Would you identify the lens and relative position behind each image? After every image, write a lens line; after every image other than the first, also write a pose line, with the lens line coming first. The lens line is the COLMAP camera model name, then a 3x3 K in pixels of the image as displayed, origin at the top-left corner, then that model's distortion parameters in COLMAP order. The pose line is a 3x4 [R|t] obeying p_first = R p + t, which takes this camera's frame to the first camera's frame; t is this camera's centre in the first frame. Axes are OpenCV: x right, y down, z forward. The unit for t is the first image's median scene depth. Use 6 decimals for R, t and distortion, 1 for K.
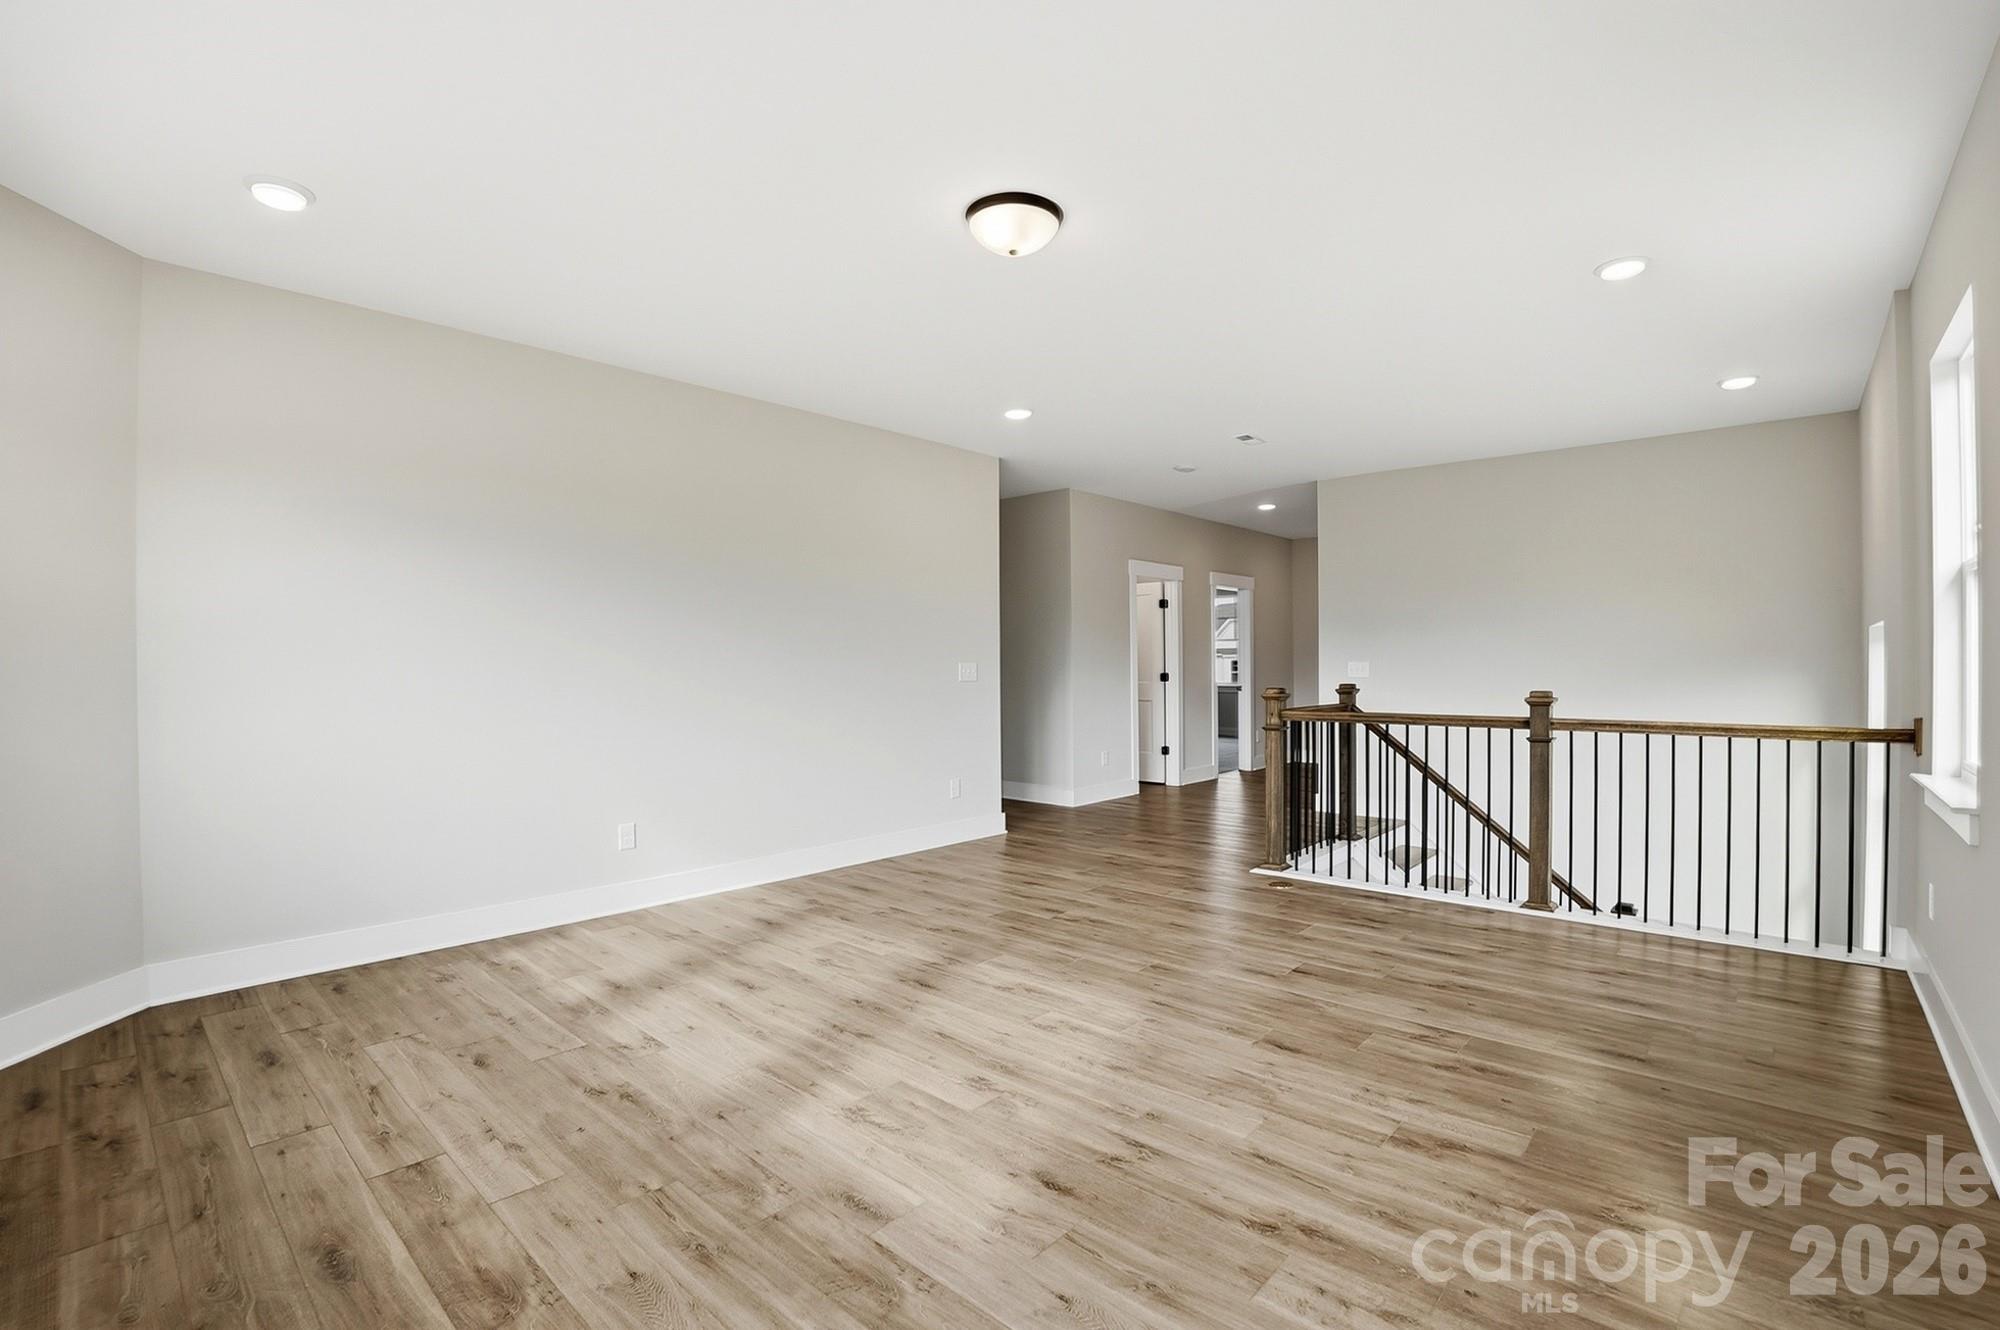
lens RADIAL K [[887.6, 0, 992.8], [0, 887.6, 675.9], [0, 0, 1]] dist [-0.070484, 0.017386]
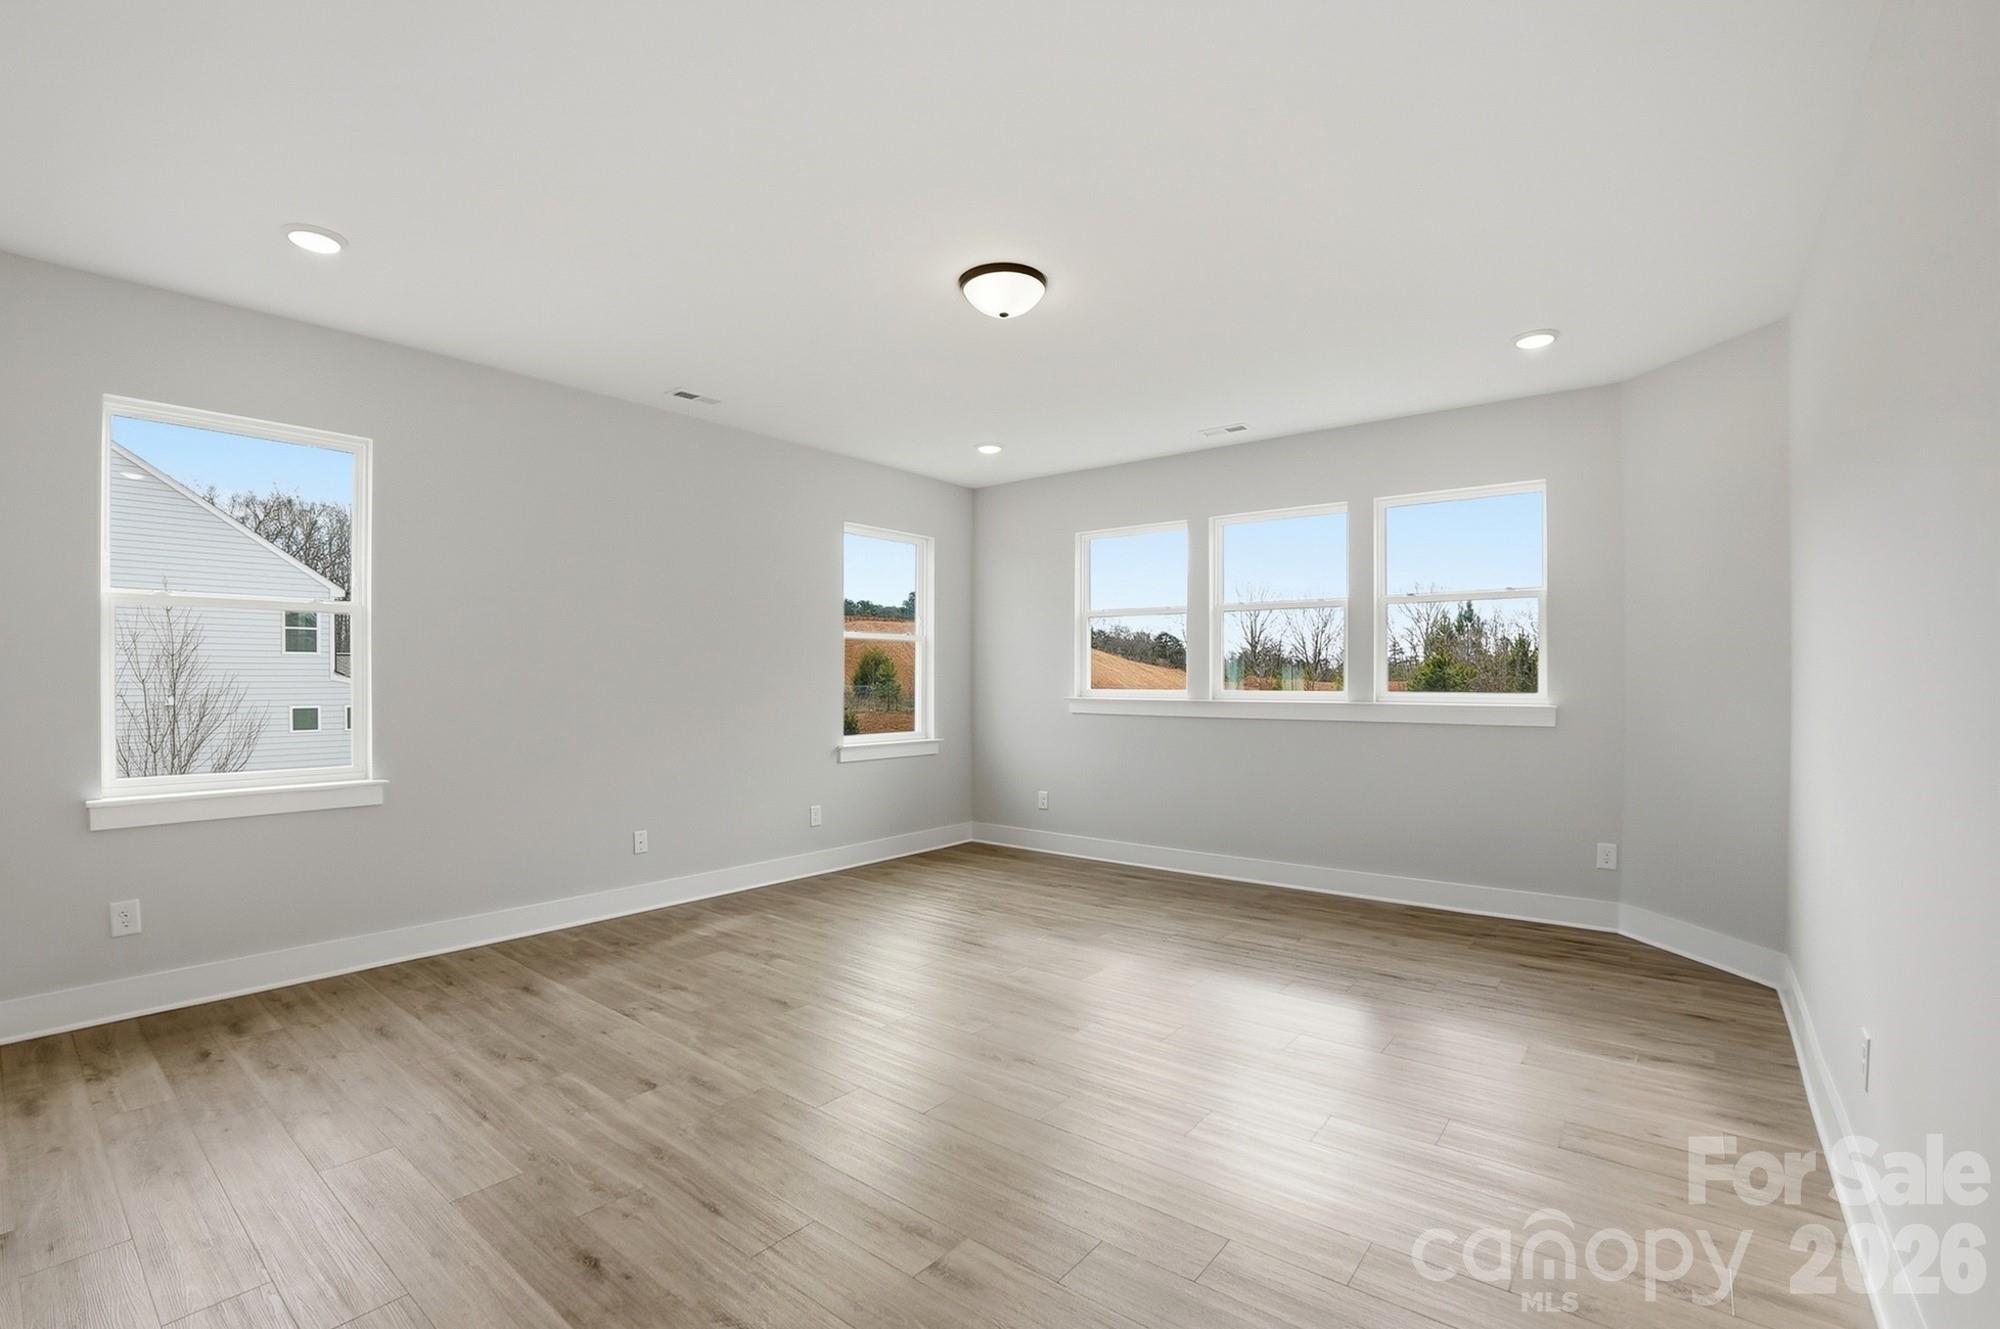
lens RADIAL K [[887.6, 0, 992.8], [0, 887.6, 675.4], [0, 0, 1]] dist [-0.070484, 0.017386]
pose [[-0.997738, 0.003205, -0.067140, 0.129393], [0.002380, 0.999921, 0.012374, -0.047956], [0.067175, 0.012186, -0.997667, 2.384231]]
